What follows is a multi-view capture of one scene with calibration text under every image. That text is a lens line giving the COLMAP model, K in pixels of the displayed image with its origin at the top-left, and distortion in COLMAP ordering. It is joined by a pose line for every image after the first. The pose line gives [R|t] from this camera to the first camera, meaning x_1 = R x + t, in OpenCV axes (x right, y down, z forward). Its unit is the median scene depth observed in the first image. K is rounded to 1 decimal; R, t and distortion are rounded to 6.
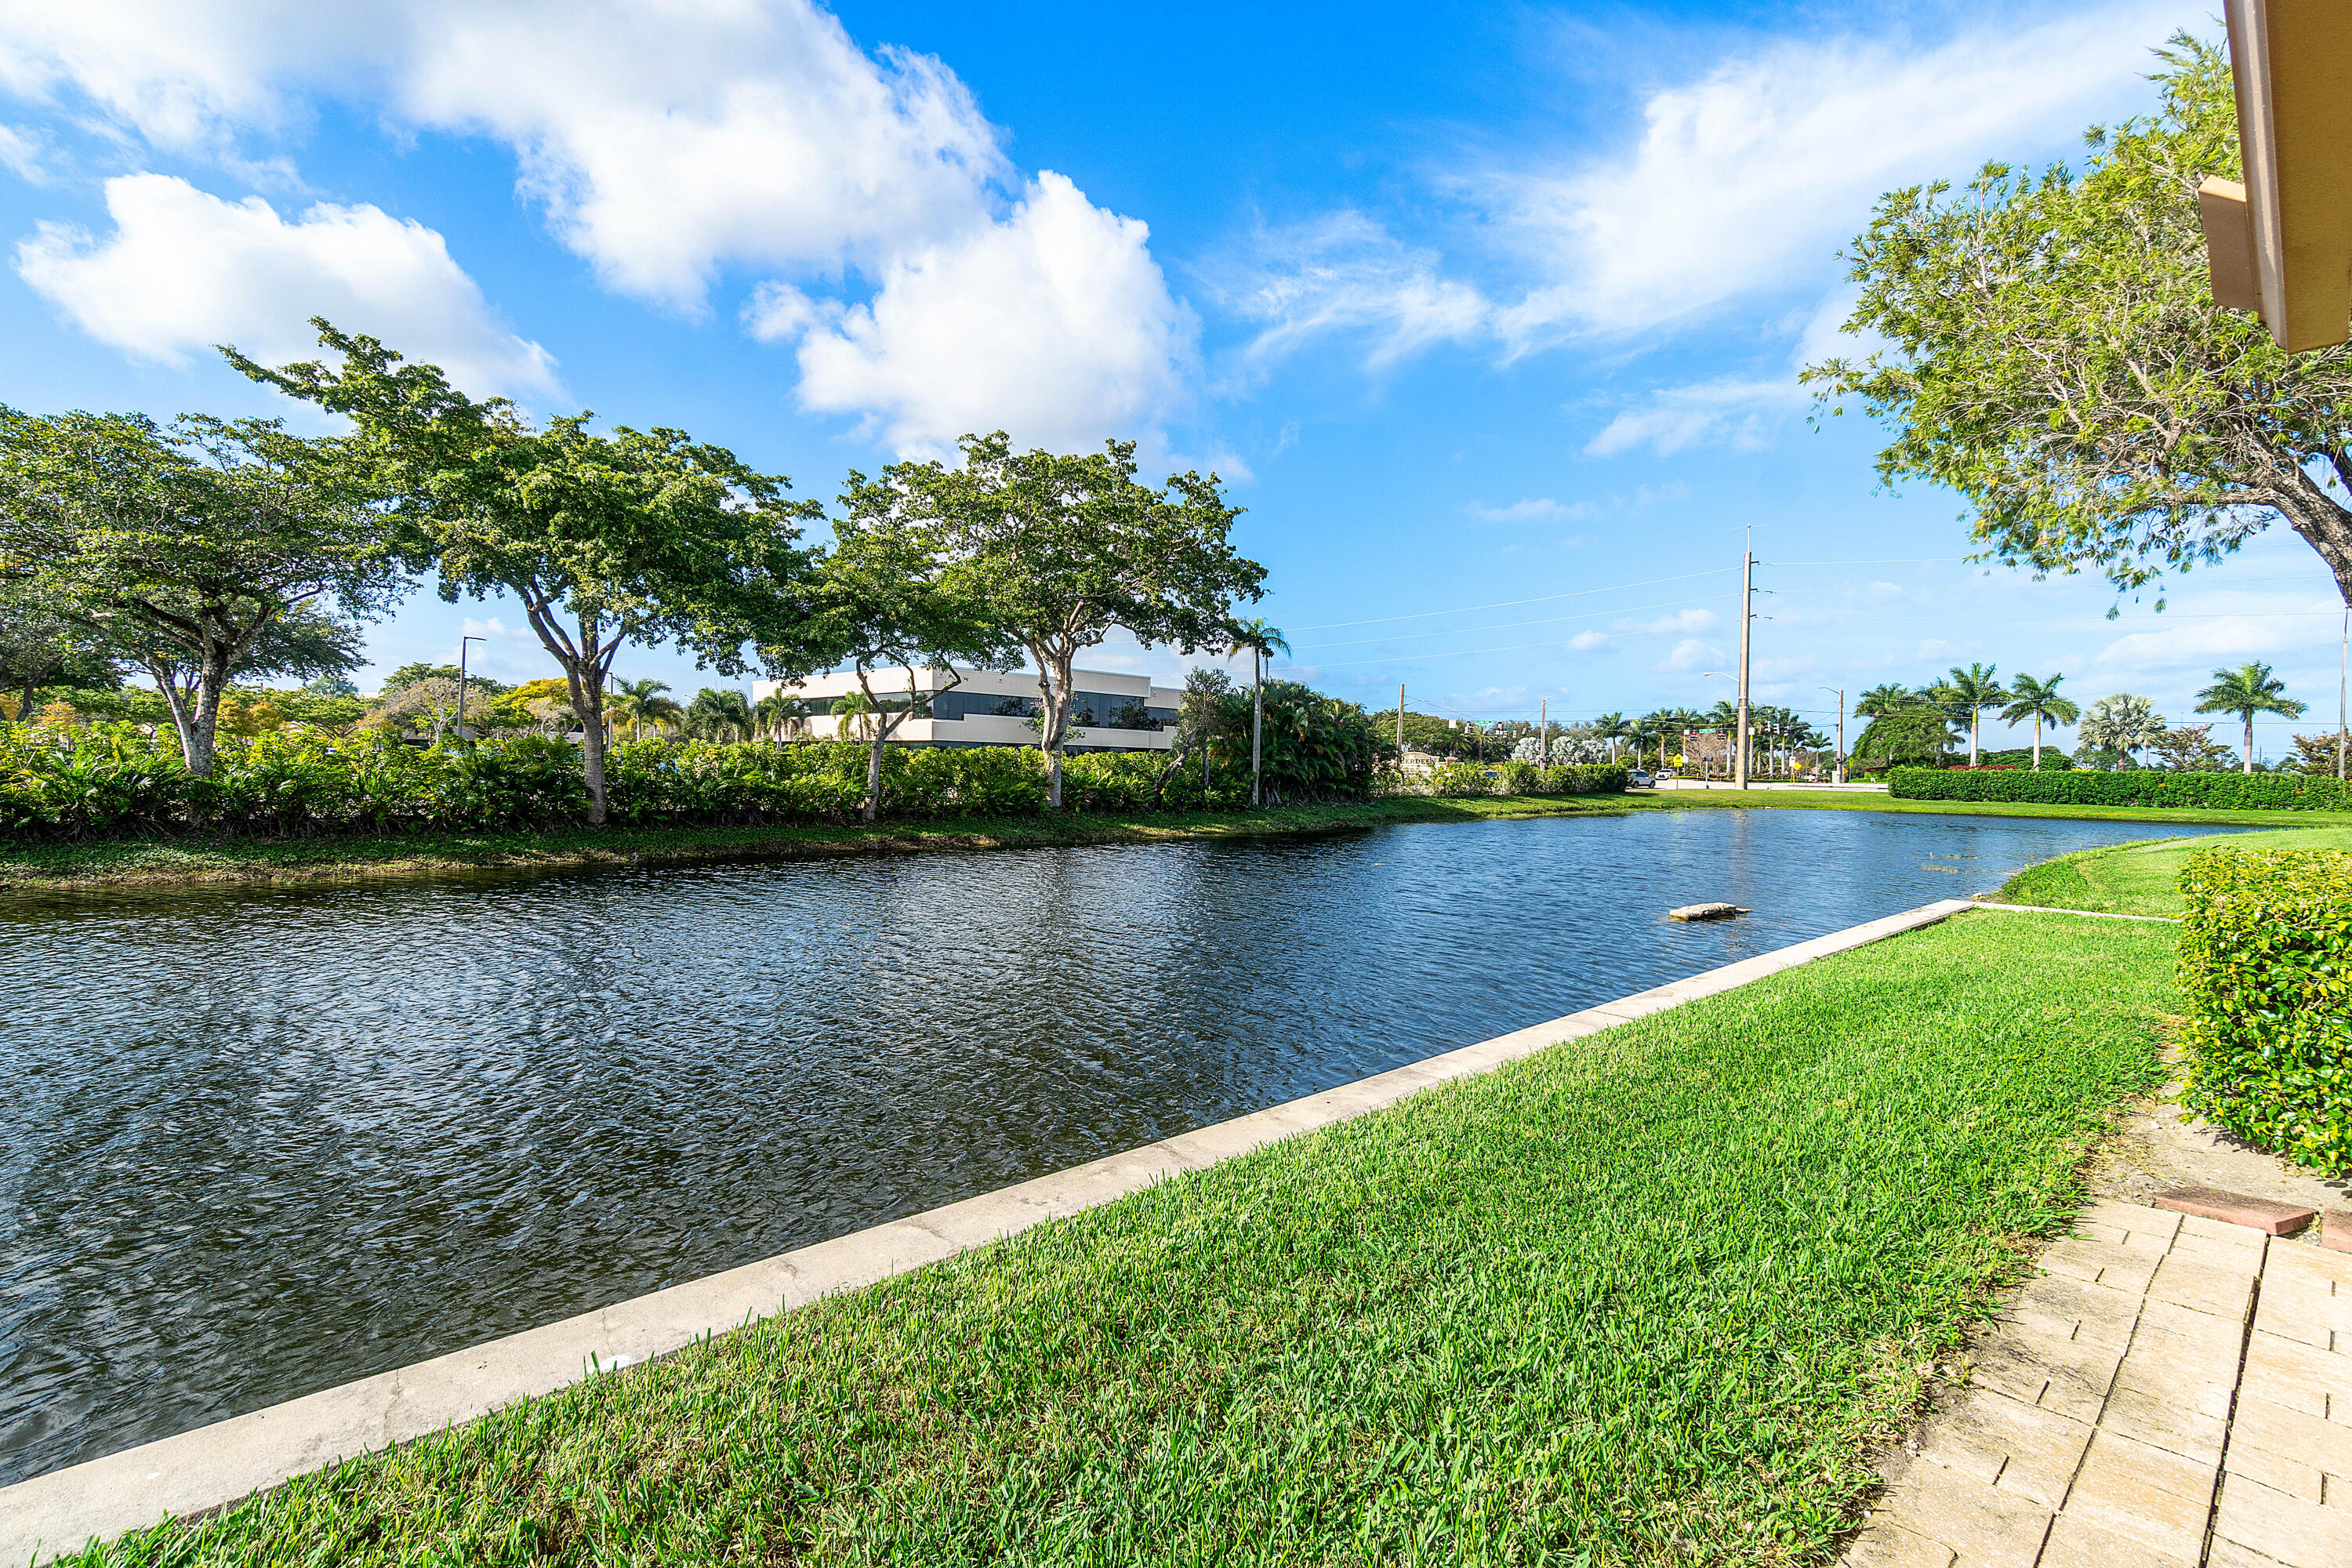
lens RADIAL K [[1017.6, 0, 1188.4], [0, 1017.6, 790.7], [0, 0, 1]] dist [-0.000515, -0.000377]
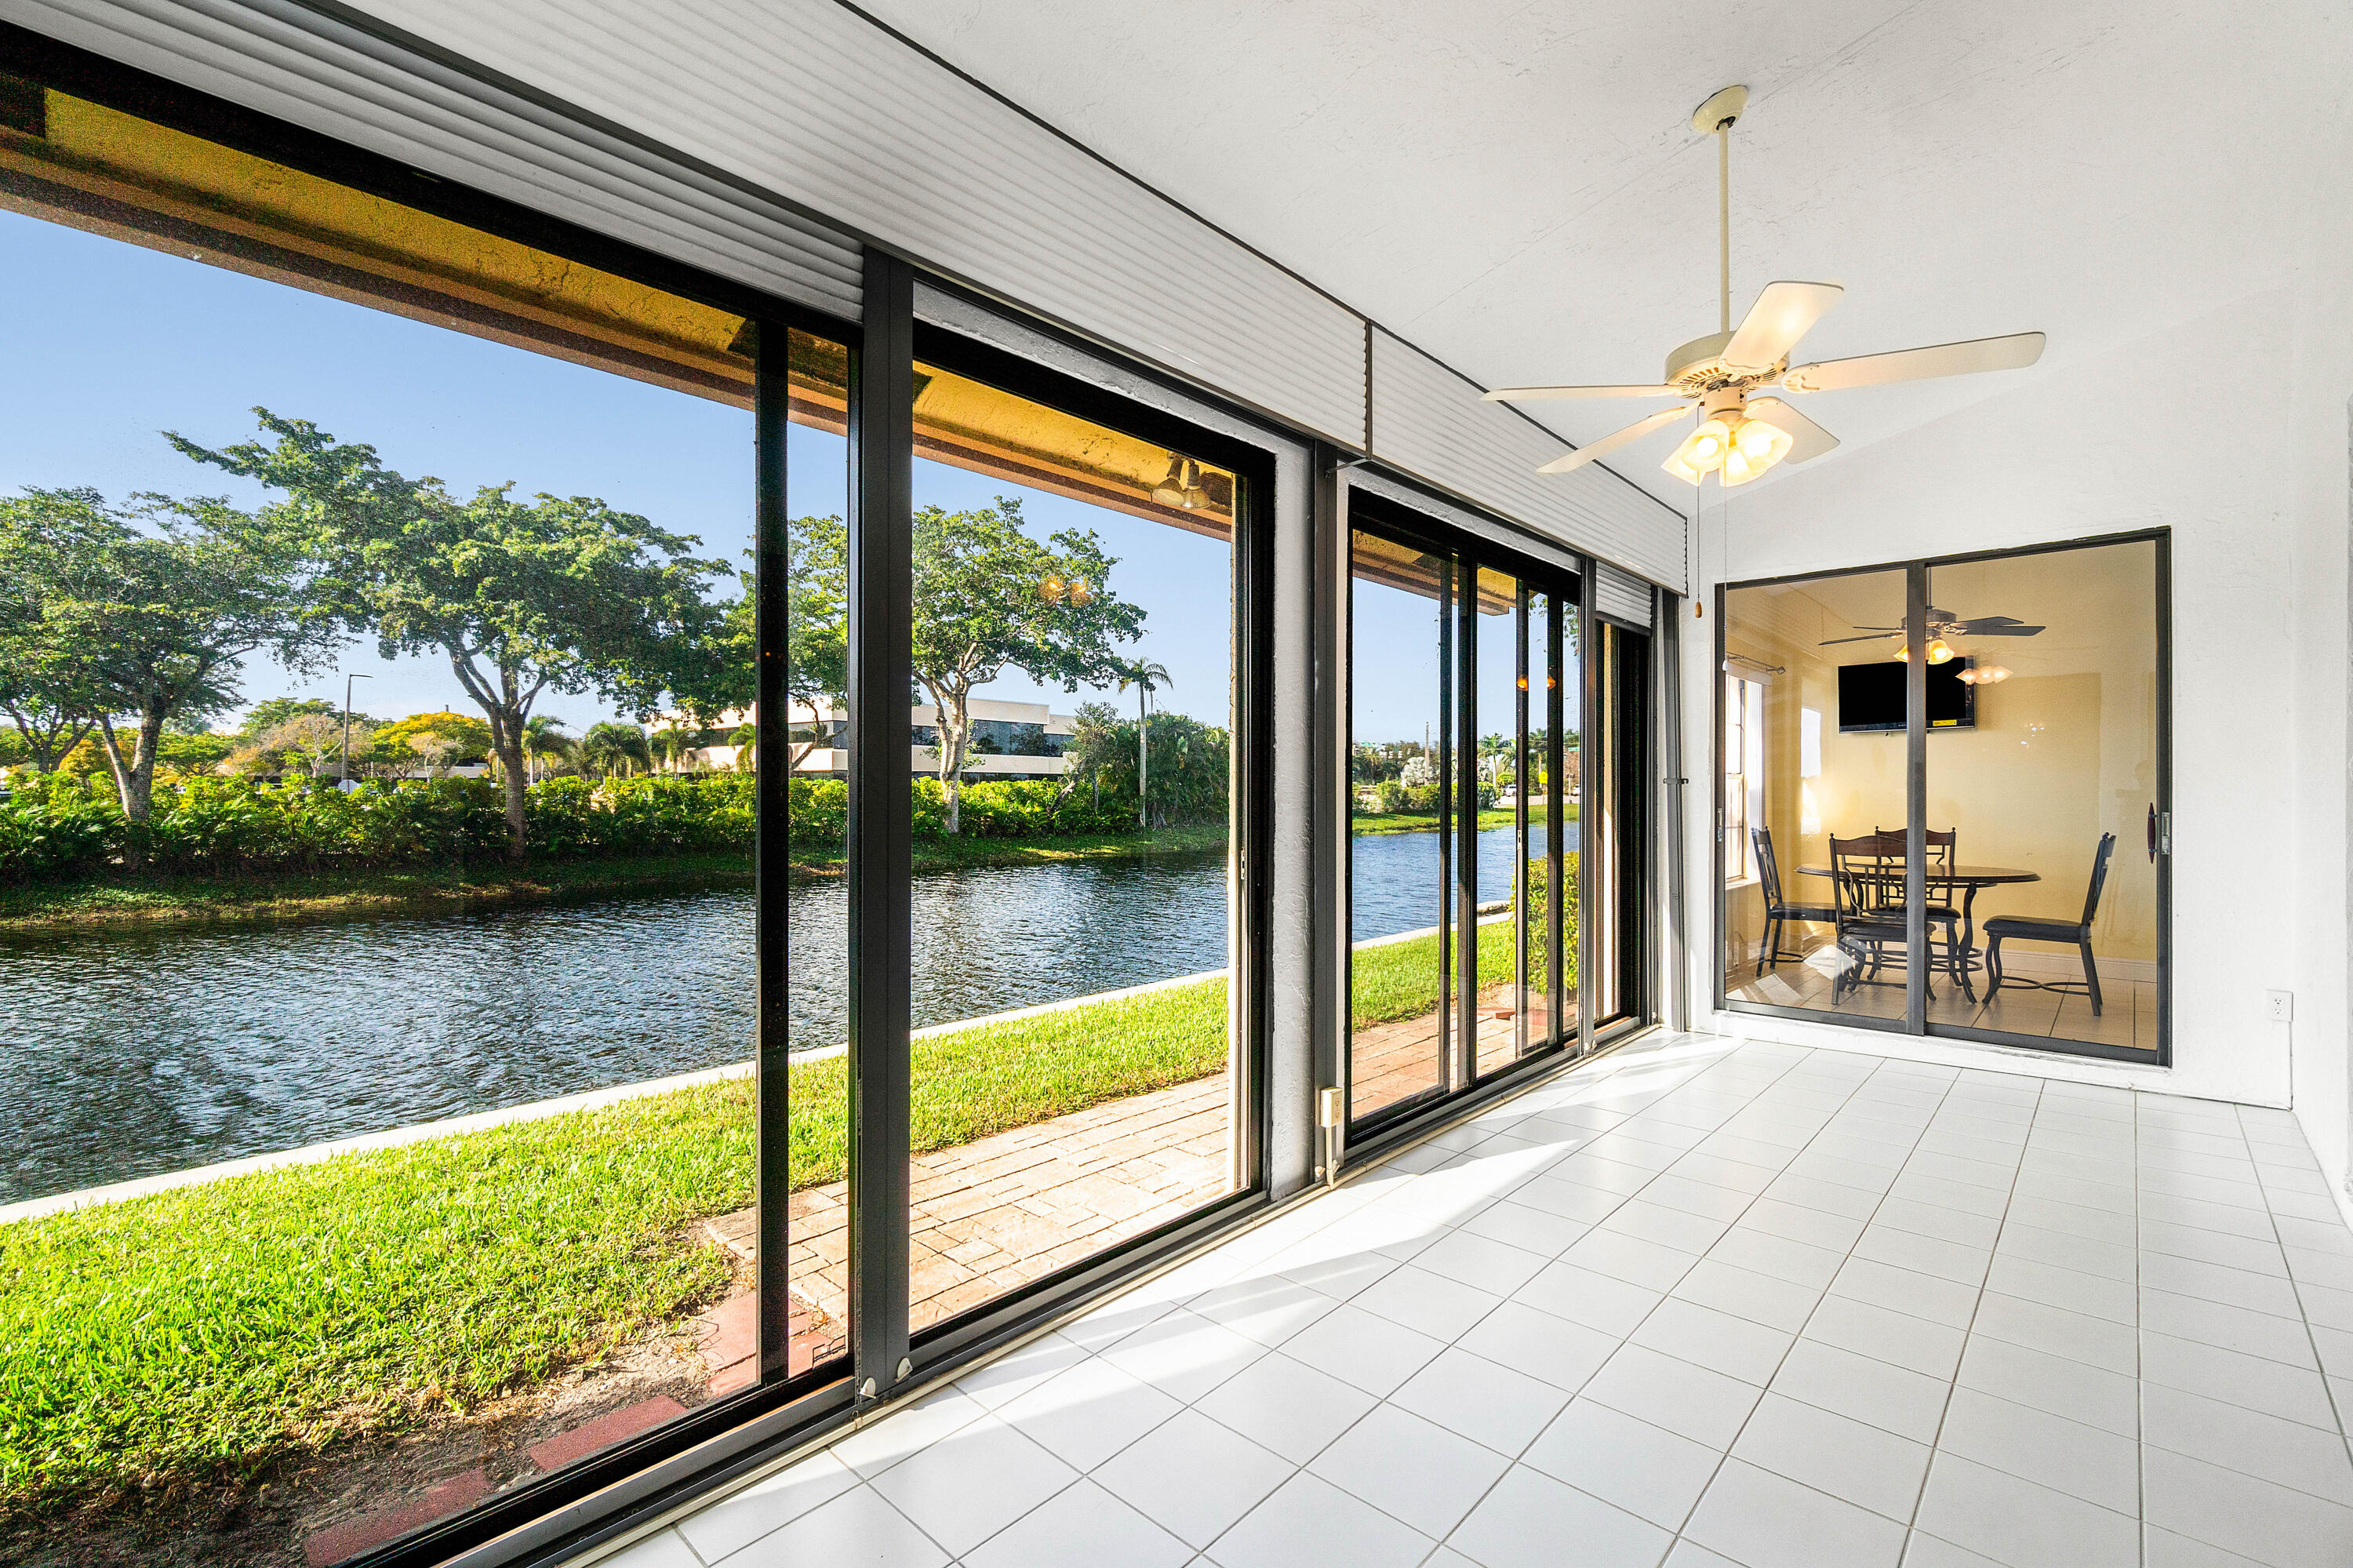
lens RADIAL K [[1018.3, 0, 1180.6], [0, 1018.3, 795.1], [0, 0, 1]] dist [0.001552, 0.000025]
pose [[0.996377, -0.018046, 0.083111, 0.022212], [0.019497, 0.999671, -0.016683, -0.001704], [-0.082782, 0.018243, 0.996401, -0.105747]]
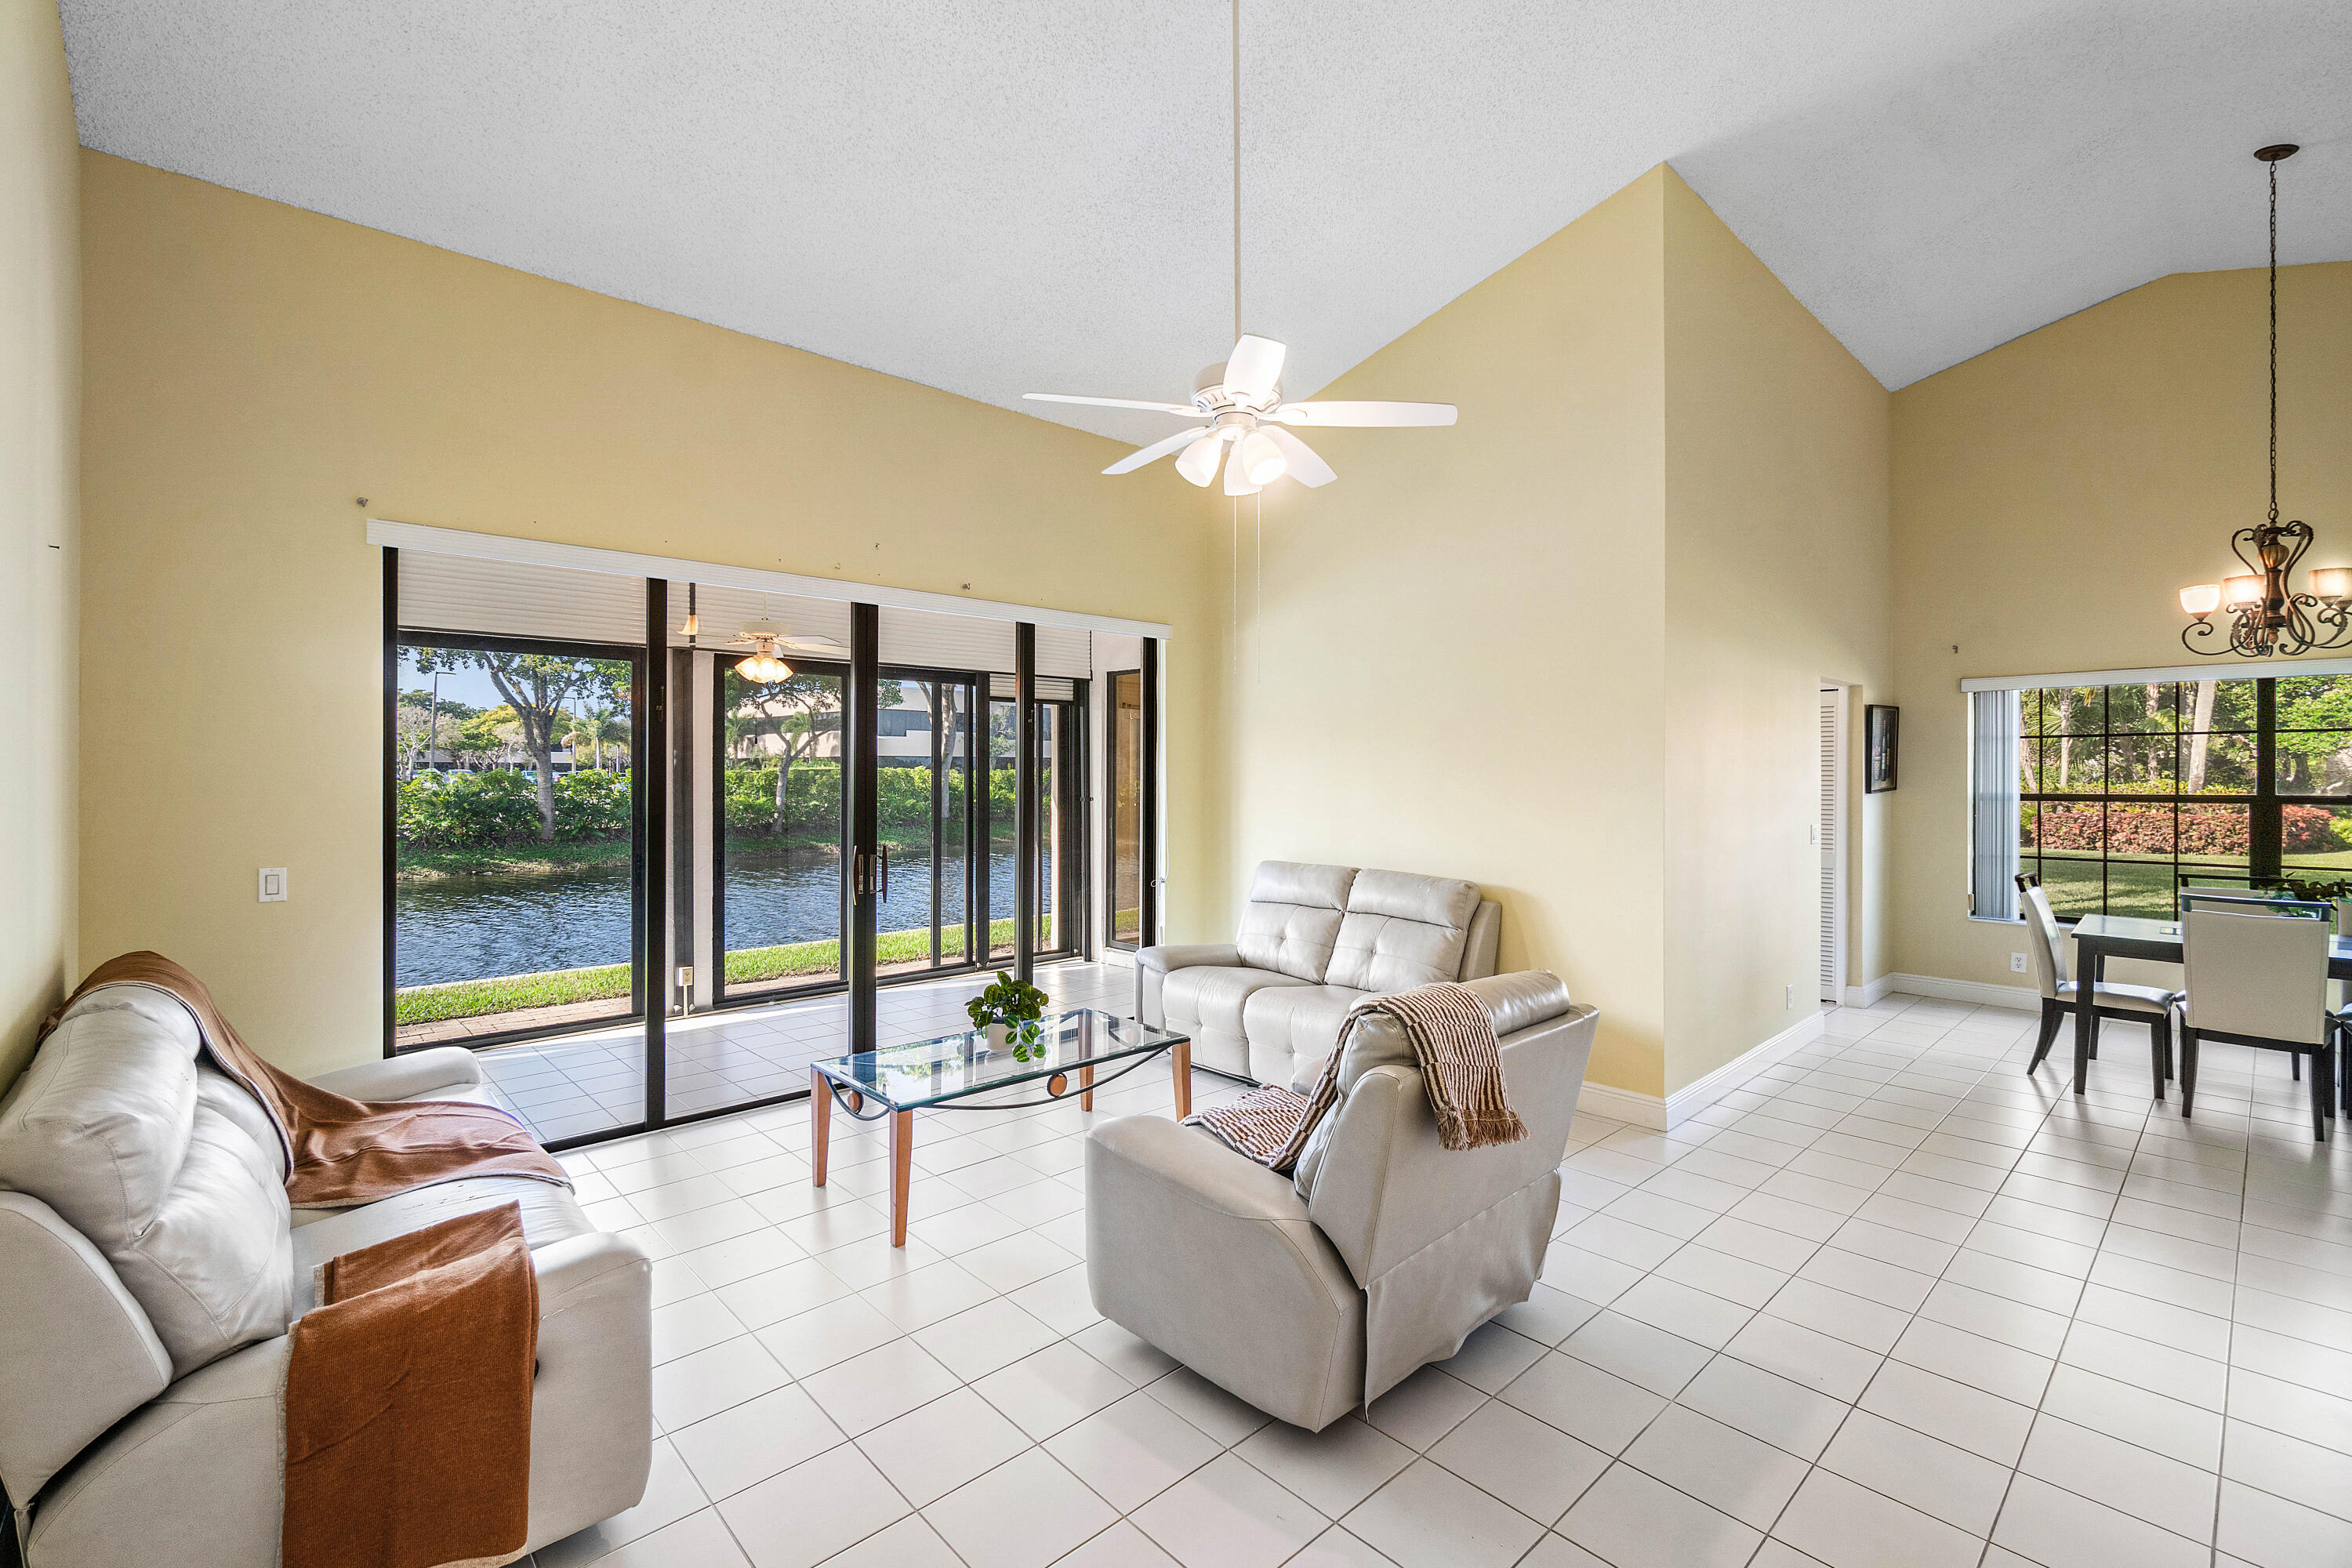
lens RADIAL K [[1017.6, 0, 1188.4], [0, 1017.6, 790.7], [0, 0, 1]] dist [-0.000515, -0.000377]
pose [[0.999620, -0.019499, 0.019478, 0.146608], [0.019575, 0.999801, -0.003723, -0.006431], [-0.019401, 0.004103, 0.999803, -0.213528]]
